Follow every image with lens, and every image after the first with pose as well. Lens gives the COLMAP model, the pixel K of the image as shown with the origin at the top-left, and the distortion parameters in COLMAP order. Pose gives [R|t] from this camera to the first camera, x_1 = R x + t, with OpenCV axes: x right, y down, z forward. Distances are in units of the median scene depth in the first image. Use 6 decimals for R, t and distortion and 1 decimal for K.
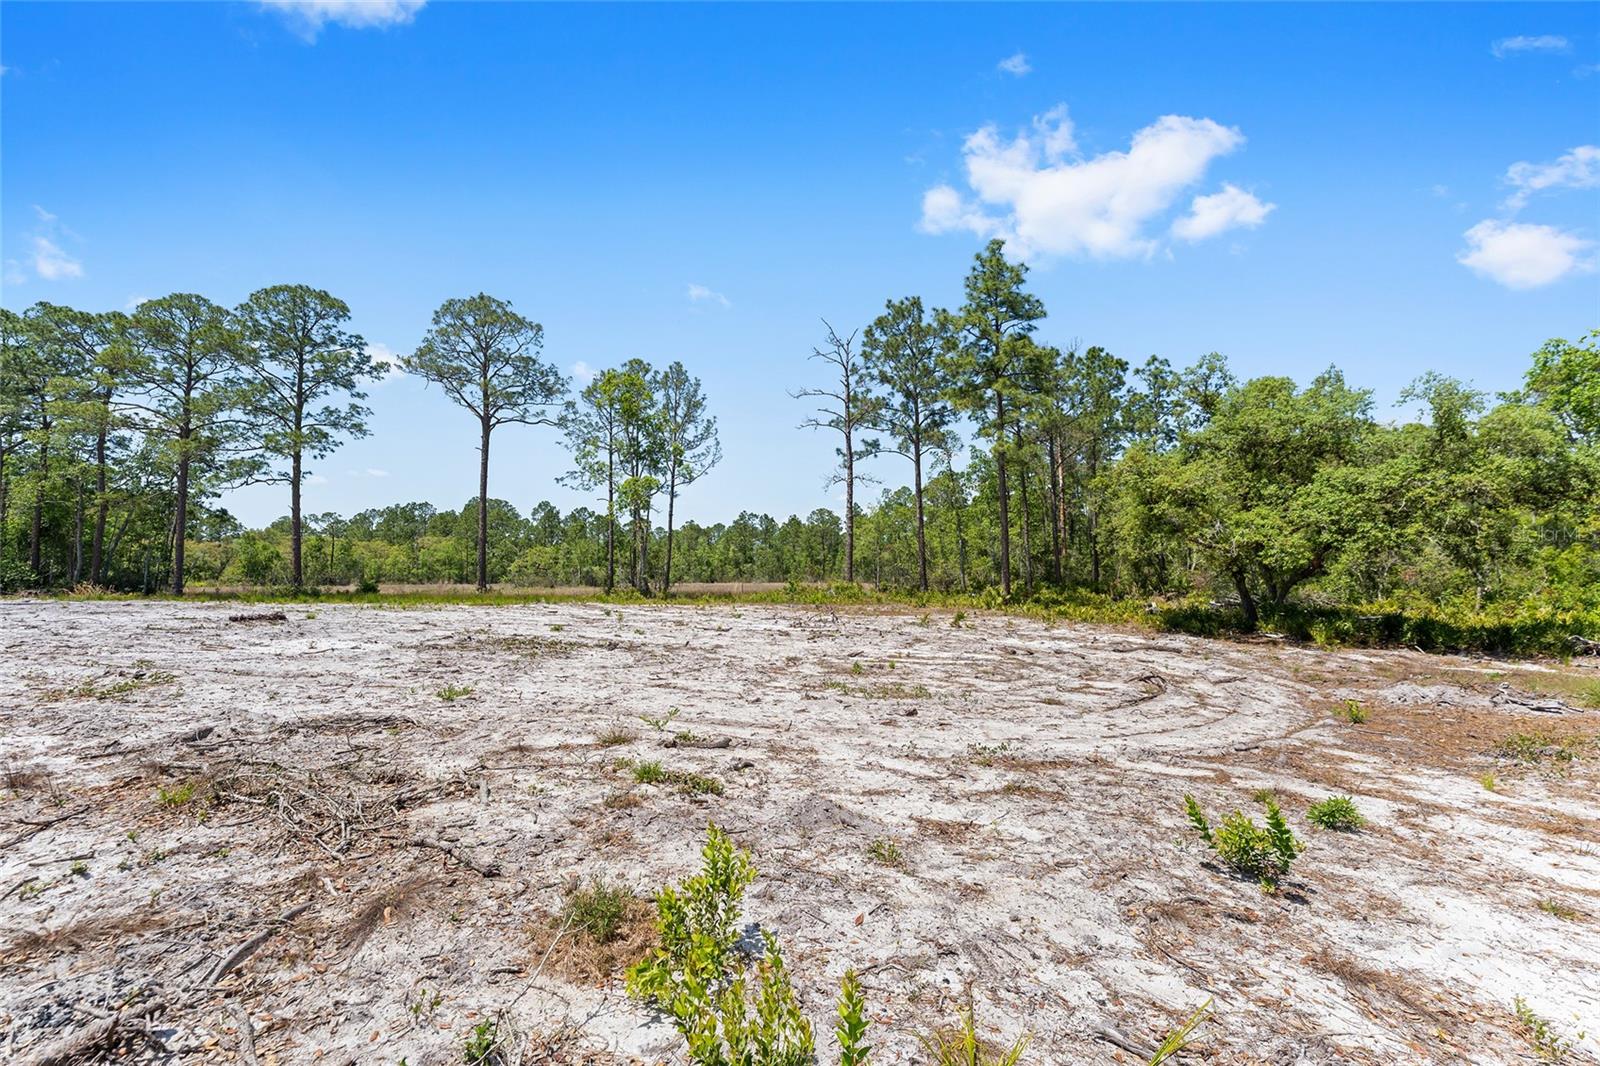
lens RADIAL K [[637.0, 0, 795.6], [0, 637.0, 537.6], [0, 0, 1]] dist [0.001593, 0.000178]
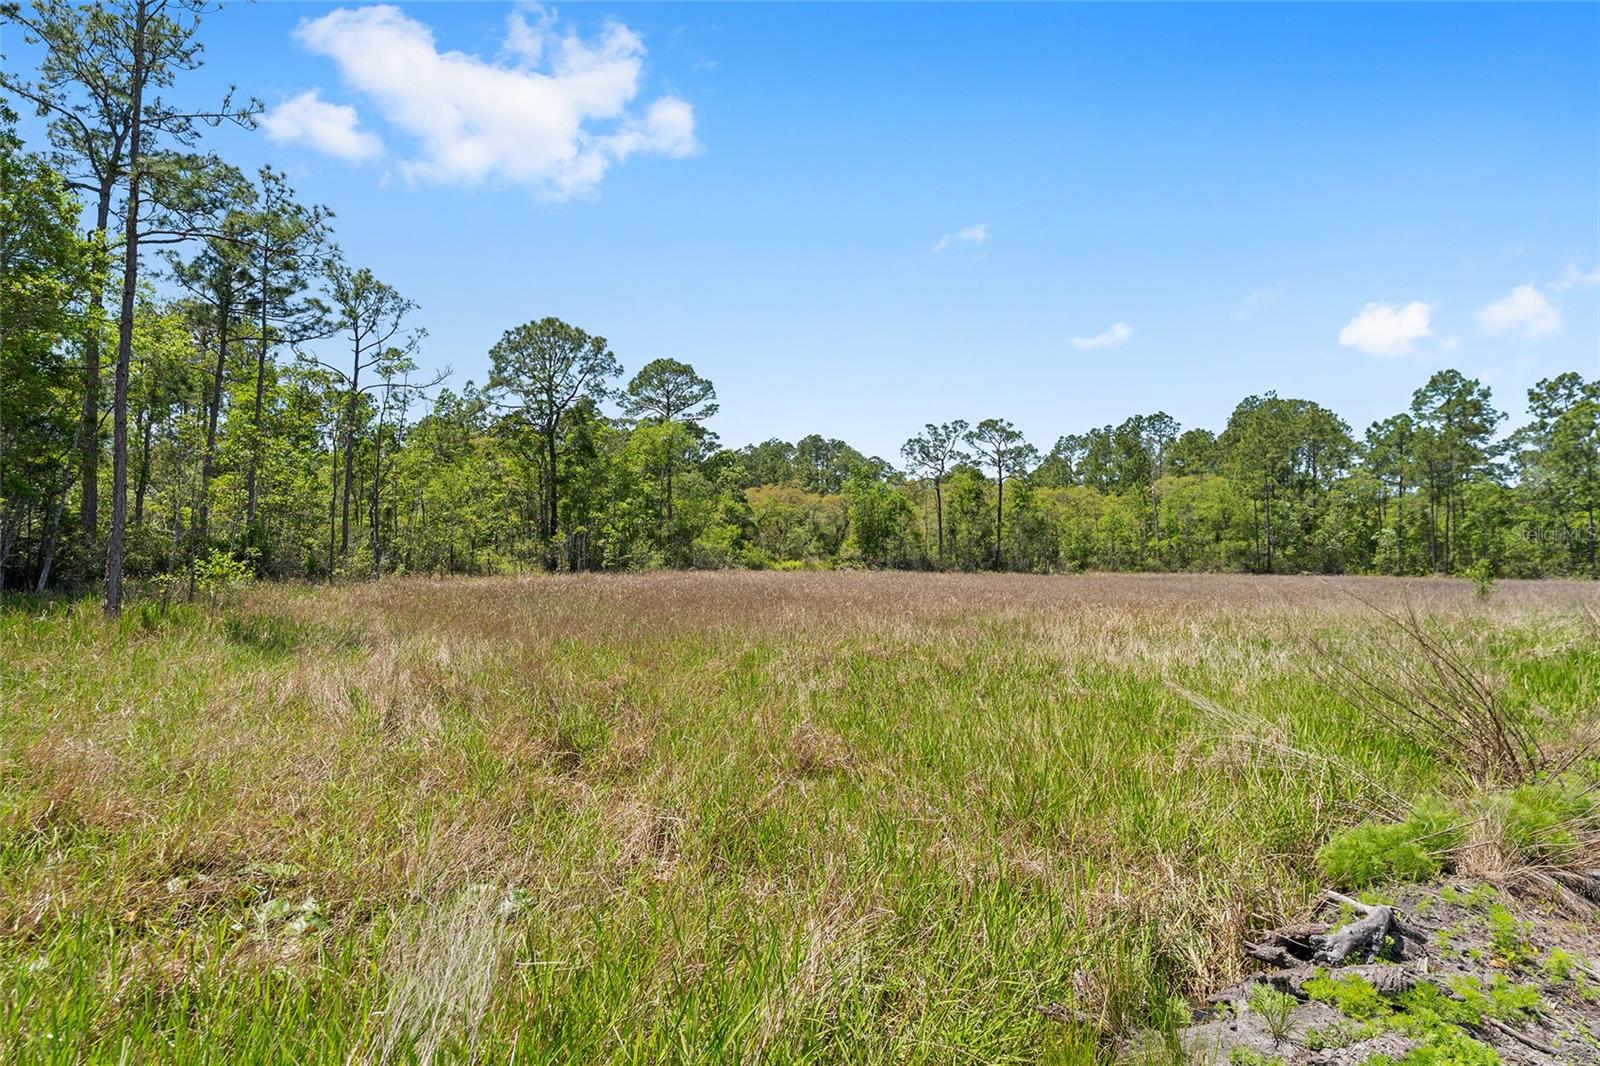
lens RADIAL K [[898.6, 0, 805.8], [0, 898.6, 517.0], [0, 0, 1]] dist [0.003034, -0.001443]
pose [[0.640933, -0.023587, -0.767235, -0.264560], [0.031032, 0.999507, -0.004803, 0.028677], [0.766970, -0.020730, 0.641348, 0.398850]]
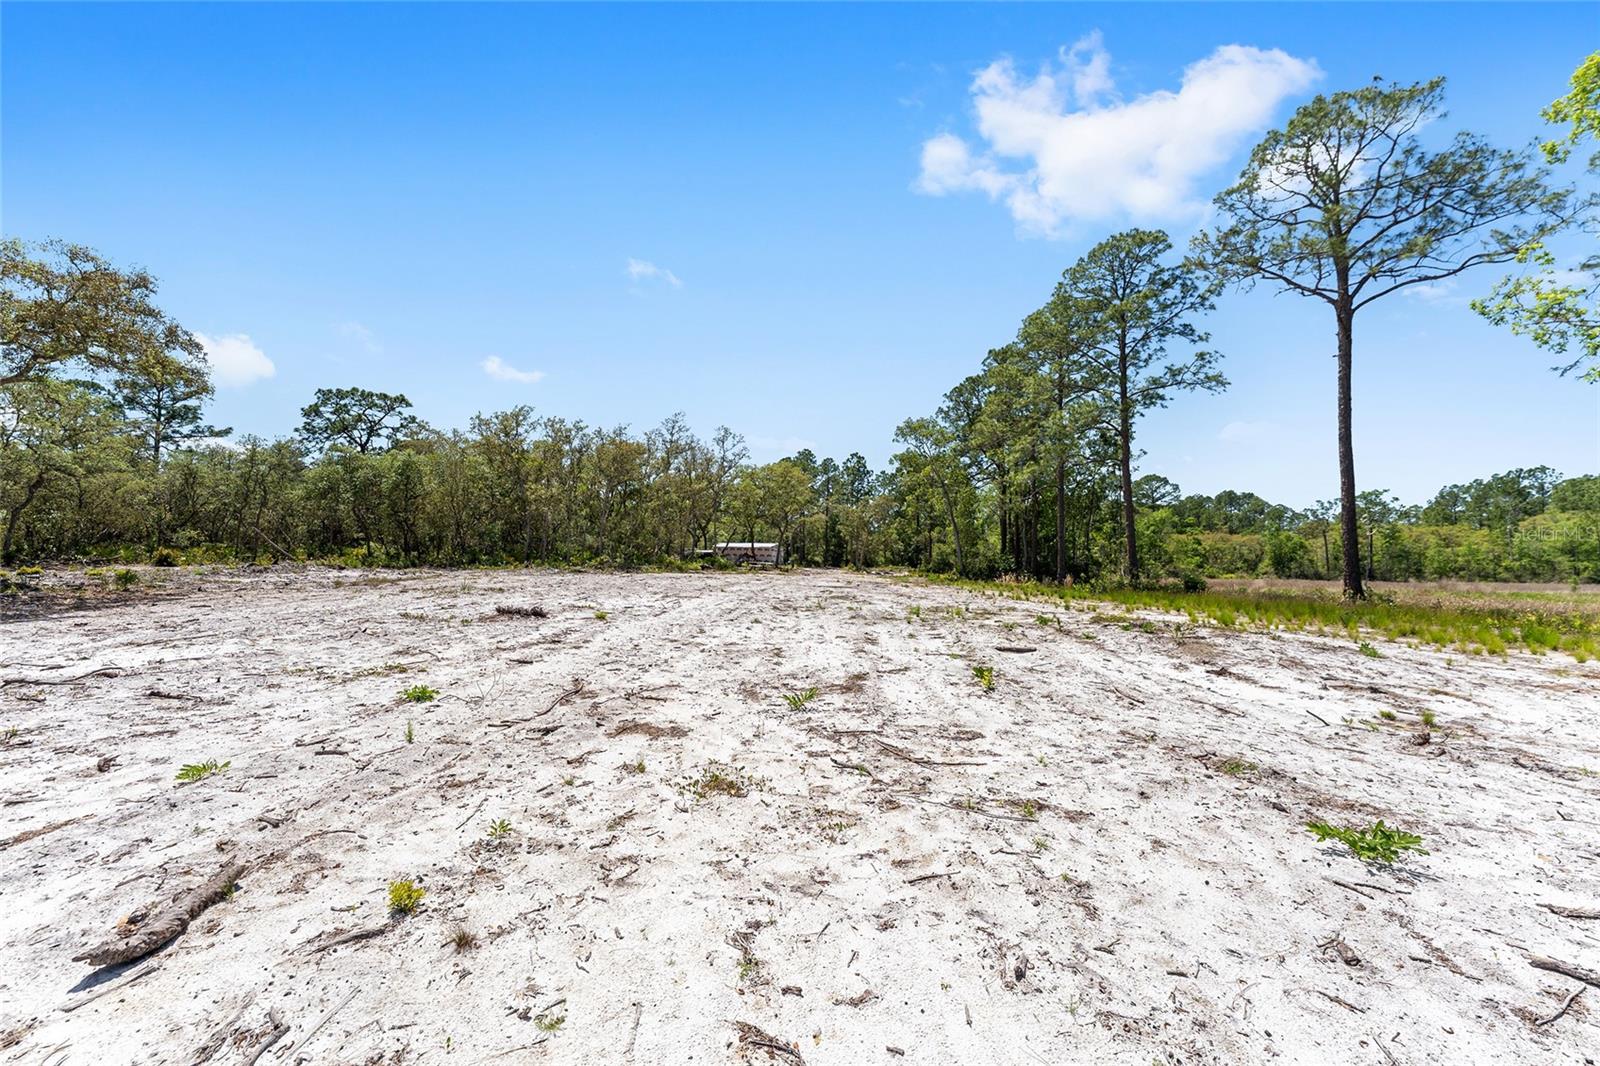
lens RADIAL K [[637.0, 0, 795.0], [0, 637.0, 543.2], [0, 0, 1]] dist [0.001593, 0.000178]
pose [[0.125629, -0.029419, -0.991641, 0.009164], [0.048333, 0.998555, -0.023501, 0.007694], [0.990899, -0.044976, 0.126869, 0.124142]]
